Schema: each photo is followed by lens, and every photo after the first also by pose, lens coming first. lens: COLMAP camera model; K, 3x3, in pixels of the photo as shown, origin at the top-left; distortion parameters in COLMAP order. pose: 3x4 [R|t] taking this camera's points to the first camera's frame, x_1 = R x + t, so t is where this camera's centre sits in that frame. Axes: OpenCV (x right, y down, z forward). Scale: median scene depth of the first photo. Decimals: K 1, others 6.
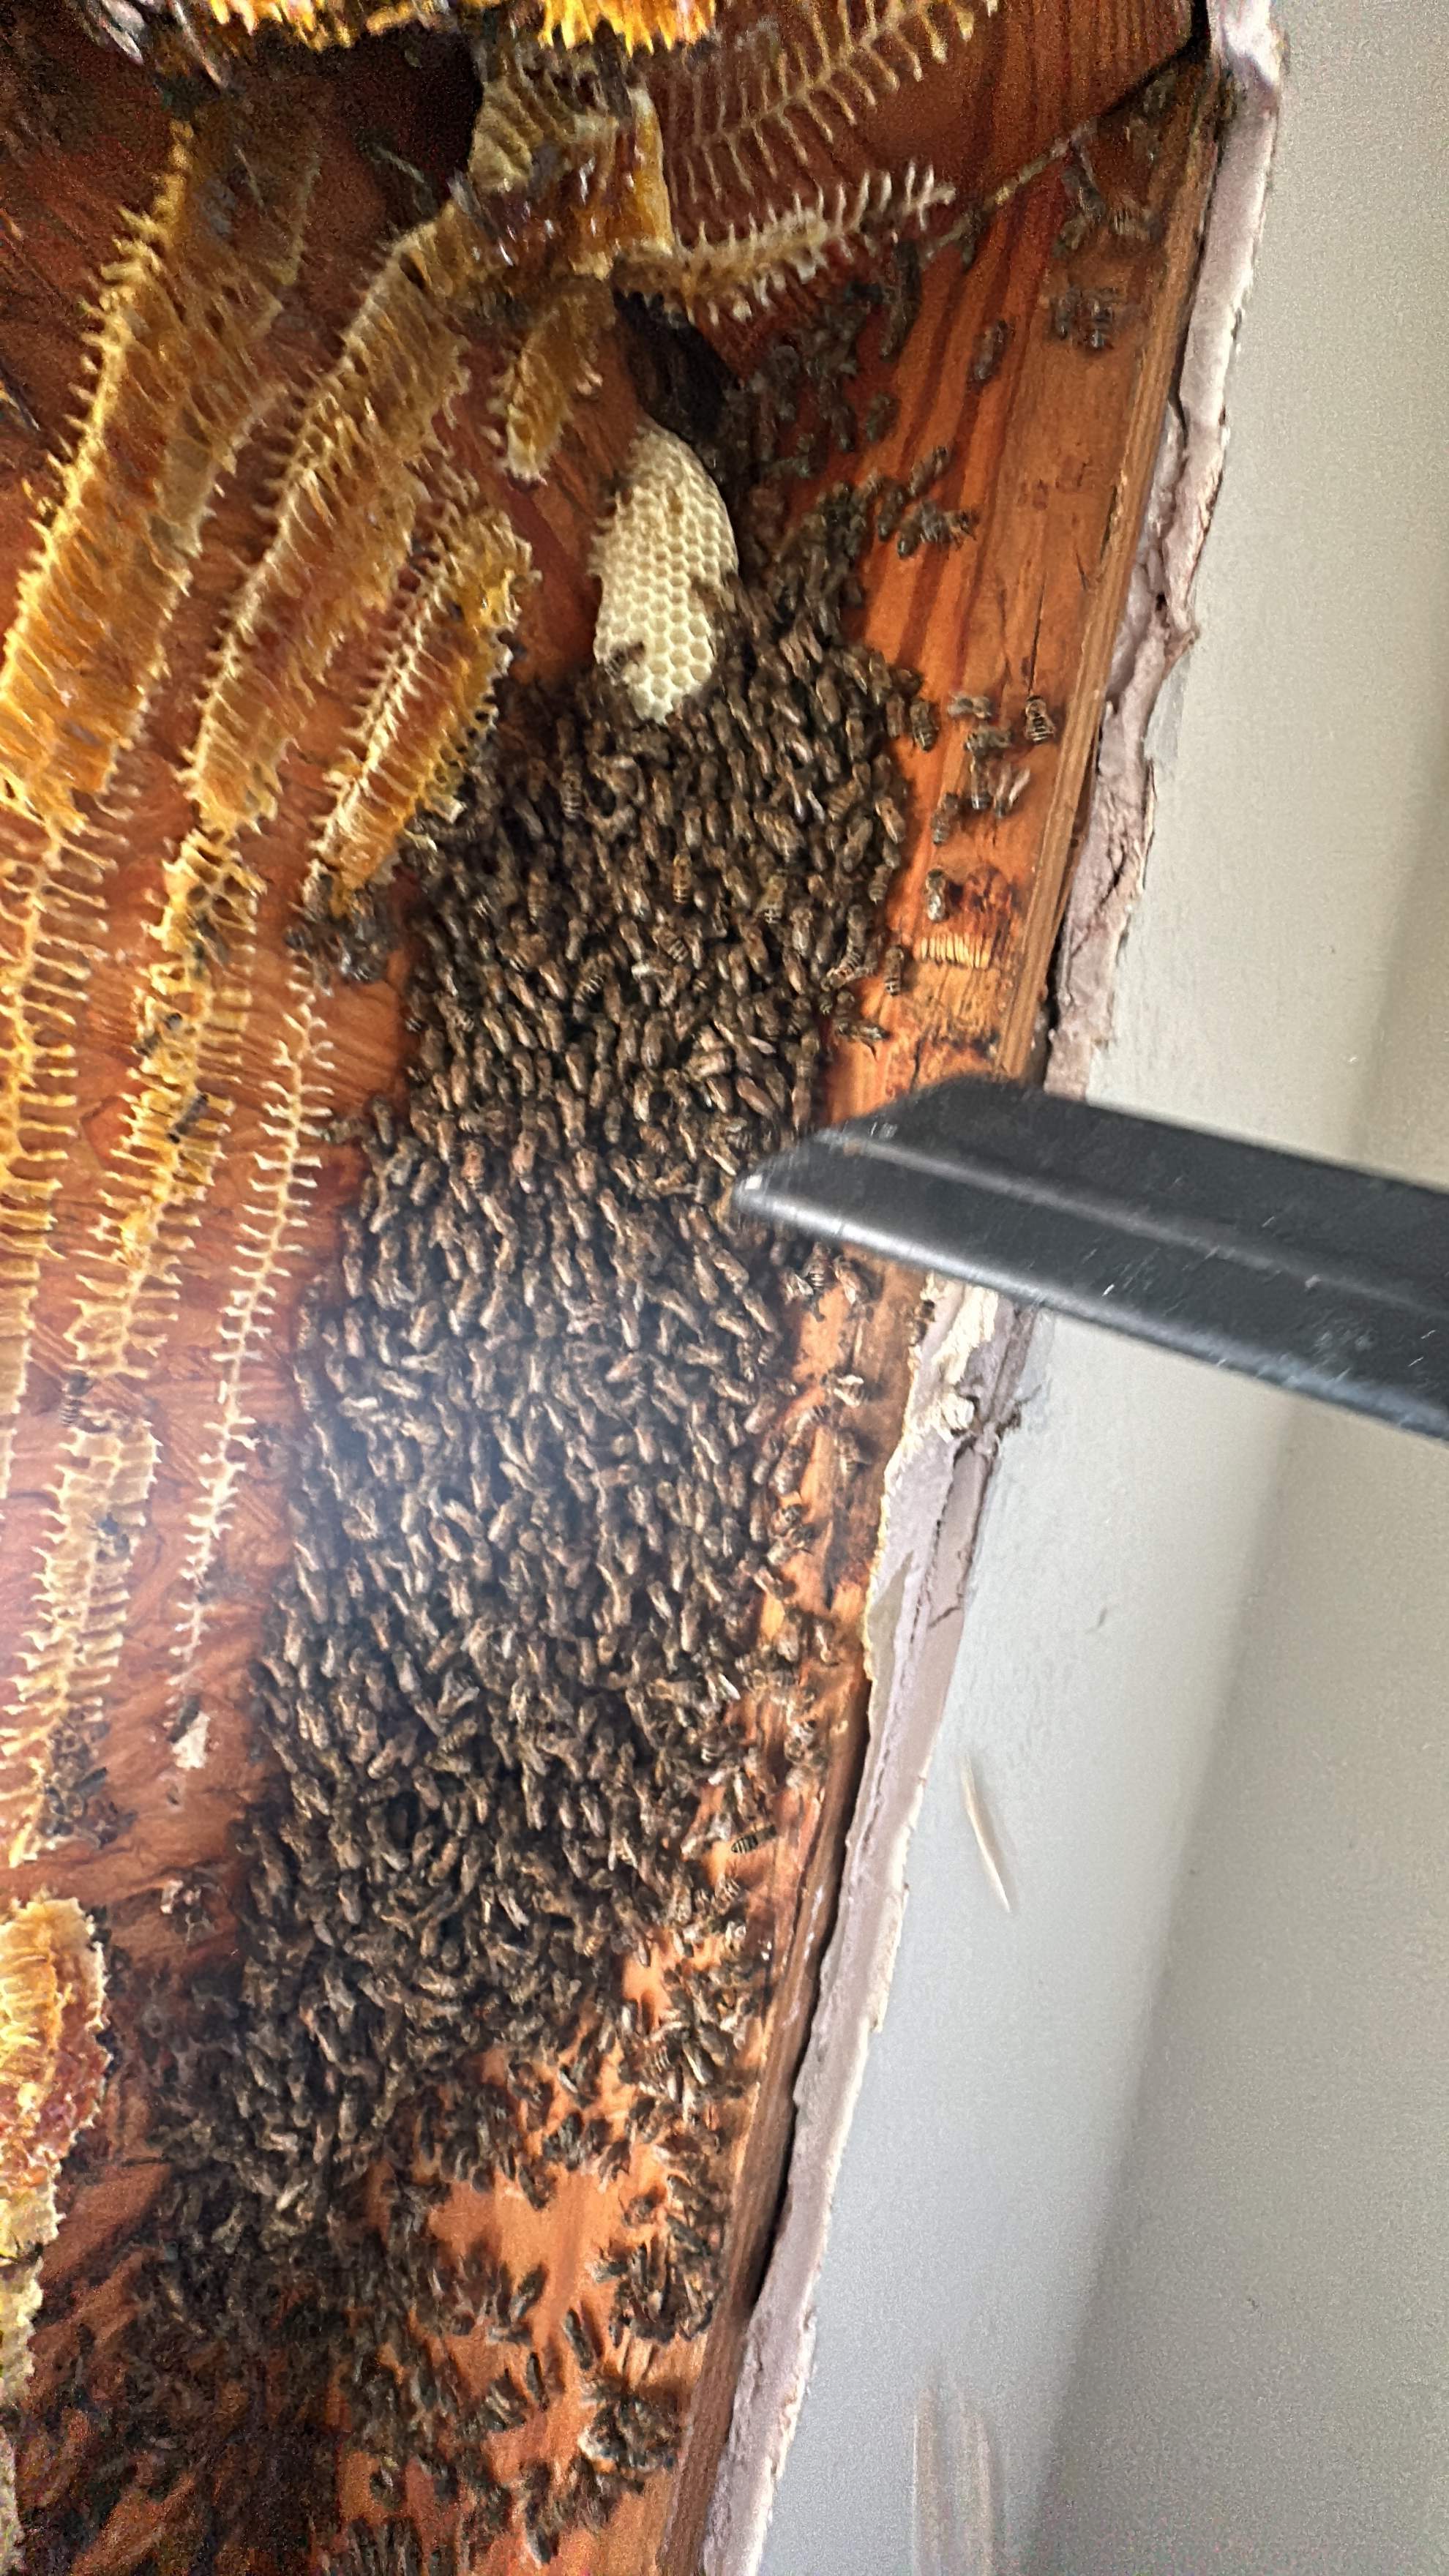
lens RADIAL K [[1183.5, 0, 726.2], [0, 1183.5, 1282.9], [0, 0, 1]] dist [-0.000118, 0.000045]
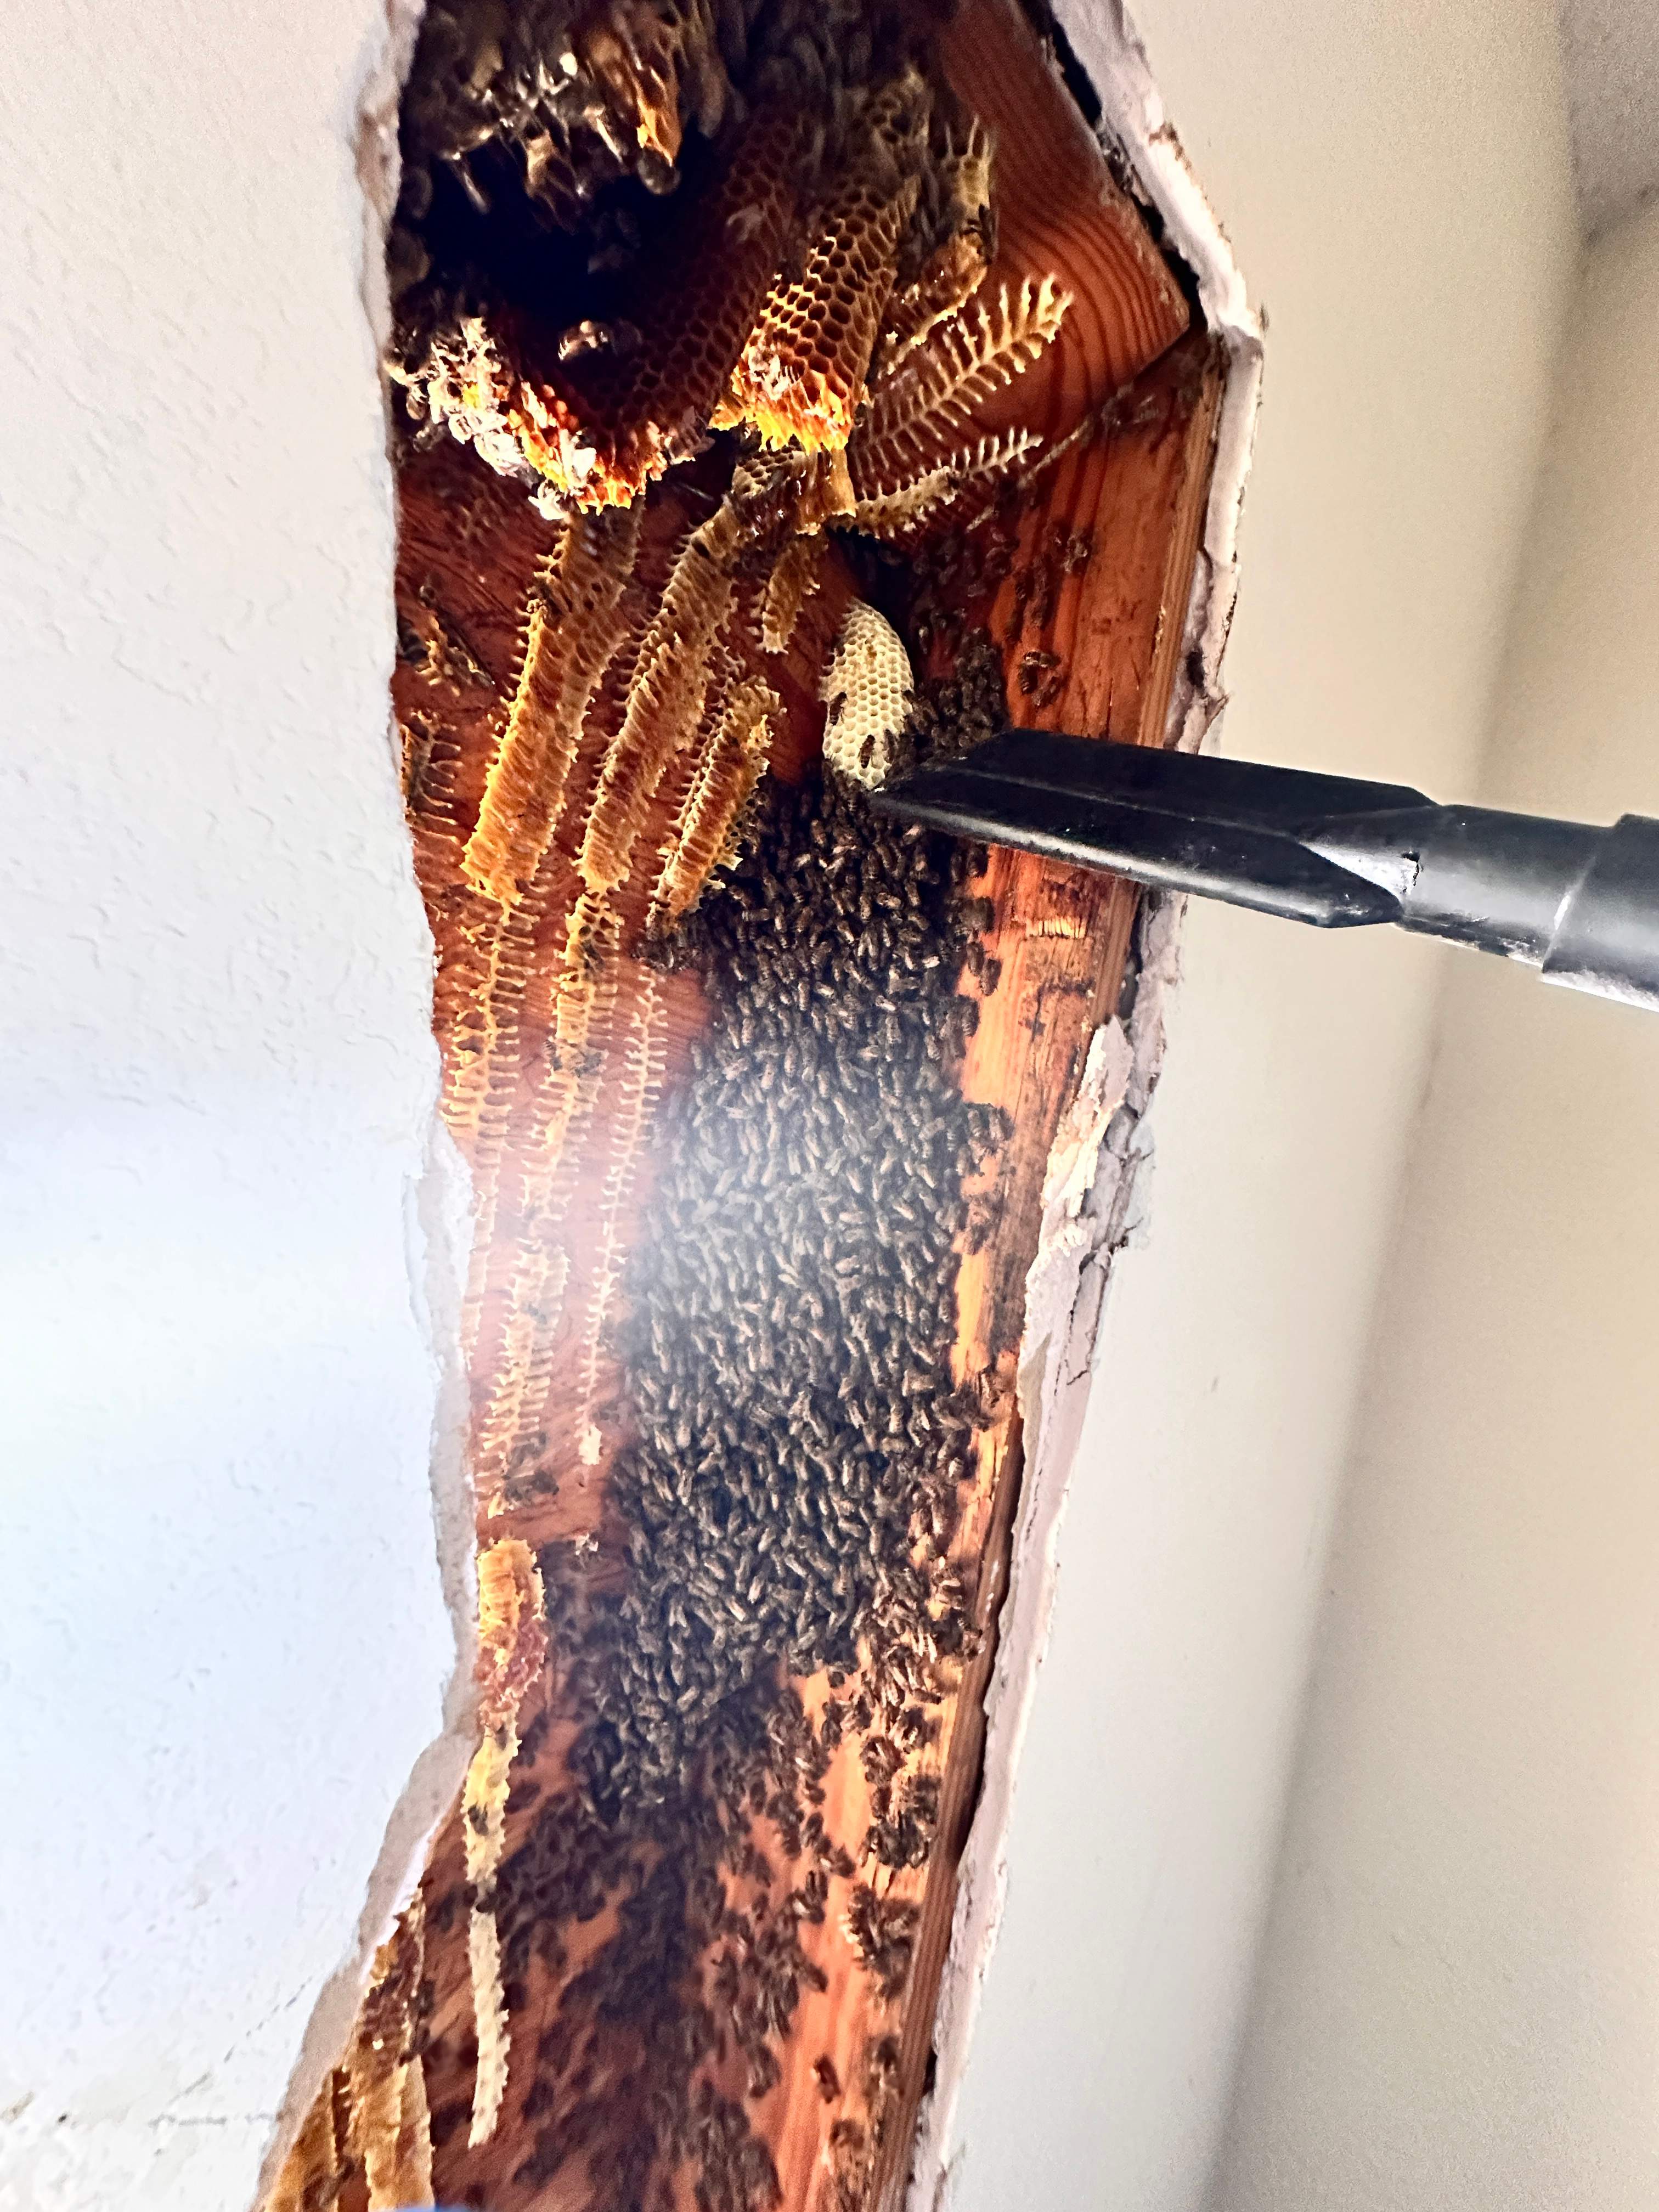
lens RADIAL K [[883.5, 0, 829.5], [0, 883.5, 1106.0], [0, 0, 1]] dist [0.000653, -0.000747]
pose [[0.986291, -0.033908, -0.161493, 0.080663], [0.027671, 0.998788, -0.040714, -0.018456], [0.162678, 0.035687, 0.986034, -0.153688]]
